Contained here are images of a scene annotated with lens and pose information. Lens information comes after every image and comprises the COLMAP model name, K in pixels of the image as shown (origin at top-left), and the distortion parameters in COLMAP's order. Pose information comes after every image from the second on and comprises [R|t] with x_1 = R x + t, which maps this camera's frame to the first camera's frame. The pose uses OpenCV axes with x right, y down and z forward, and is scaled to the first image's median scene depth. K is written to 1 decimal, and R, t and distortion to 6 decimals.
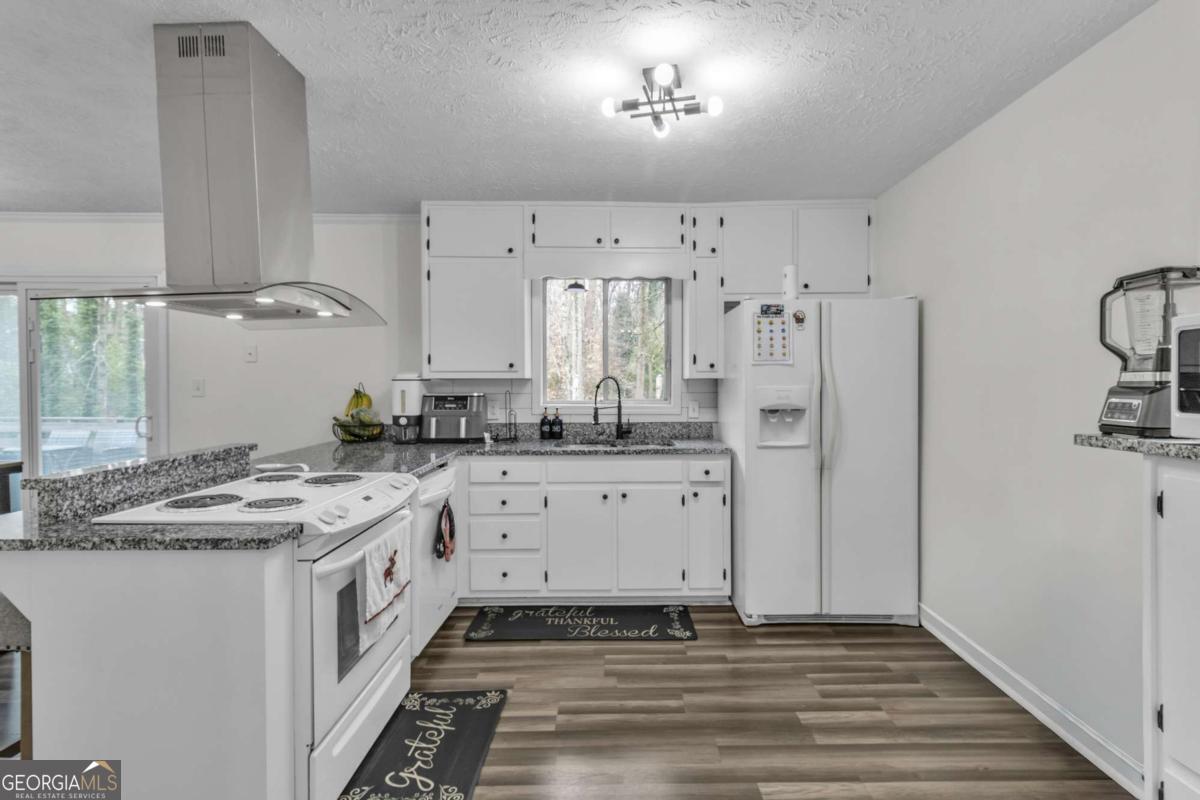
lens RADIAL K [[565.4, 0, 610.3], [0, 565.4, 392.0], [0, 0, 1]] dist [0.003787, 0.000367]
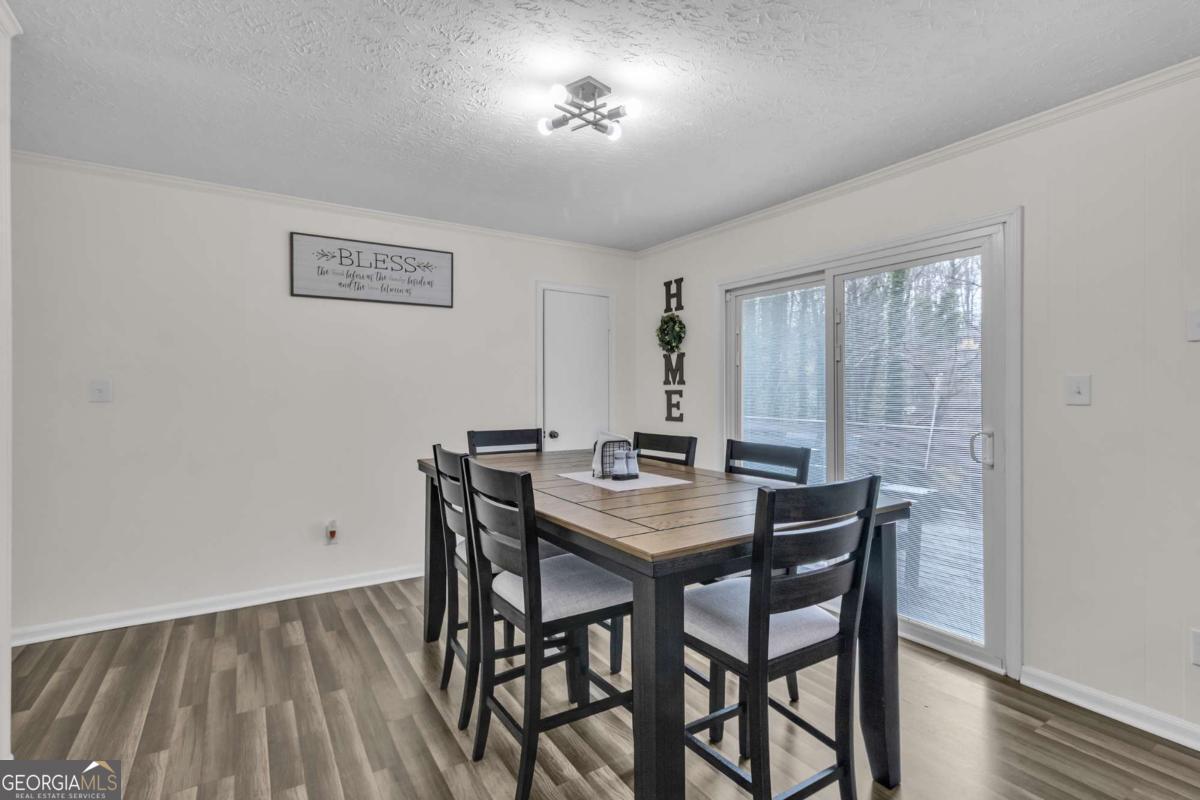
lens RADIAL K [[565.4, 0, 610.3], [0, 565.4, 392.0], [0, 0, 1]] dist [0.003787, 0.000367]
pose [[0.535318, 0.001240, -0.844650, -0.539476], [-0.009701, 0.999942, -0.004681, 0.002724], [0.844595, 0.010700, 0.535299, 0.287616]]
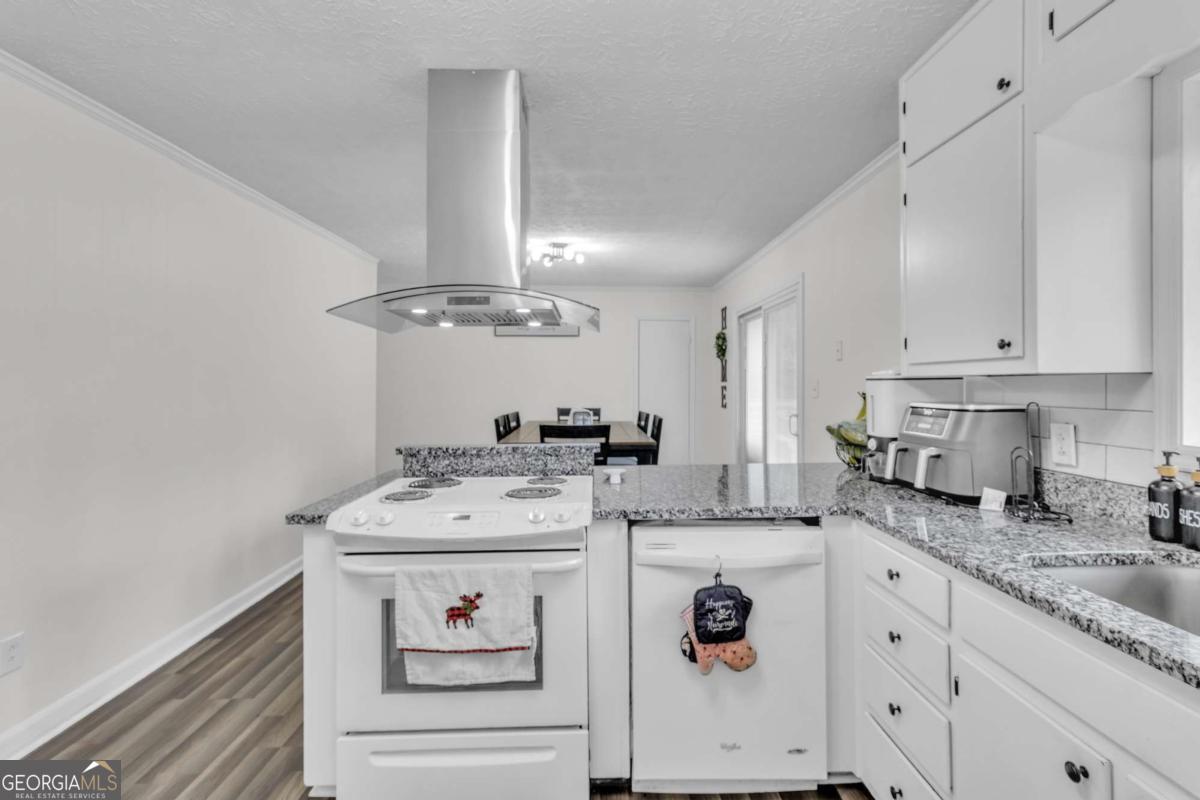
lens RADIAL K [[565.4, 0, 610.3], [0, 565.4, 392.0], [0, 0, 1]] dist [0.003787, 0.000367]
pose [[0.026749, 0.015817, -0.999517, 0.261553], [-0.011909, 0.999809, 0.015503, -0.013706], [0.999571, 0.011488, 0.026932, 0.695413]]
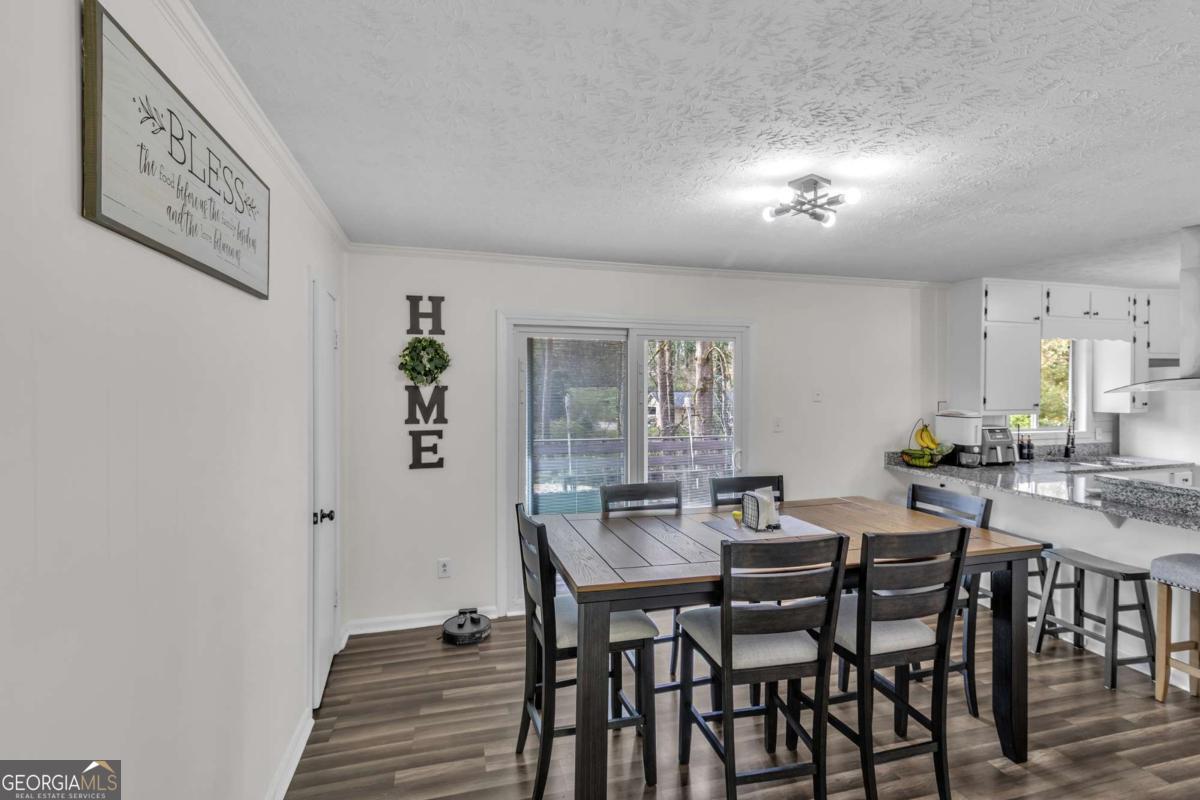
lens RADIAL K [[564.5, 0, 603.8], [0, 564.5, 396.6], [0, 0, 1]] dist [0.008086, -0.000291]
pose [[0.964604, -0.004164, 0.263671, -1.524831], [0.003478, 0.999989, 0.003070, -0.075446], [-0.263681, -0.002044, 0.964608, -0.013878]]
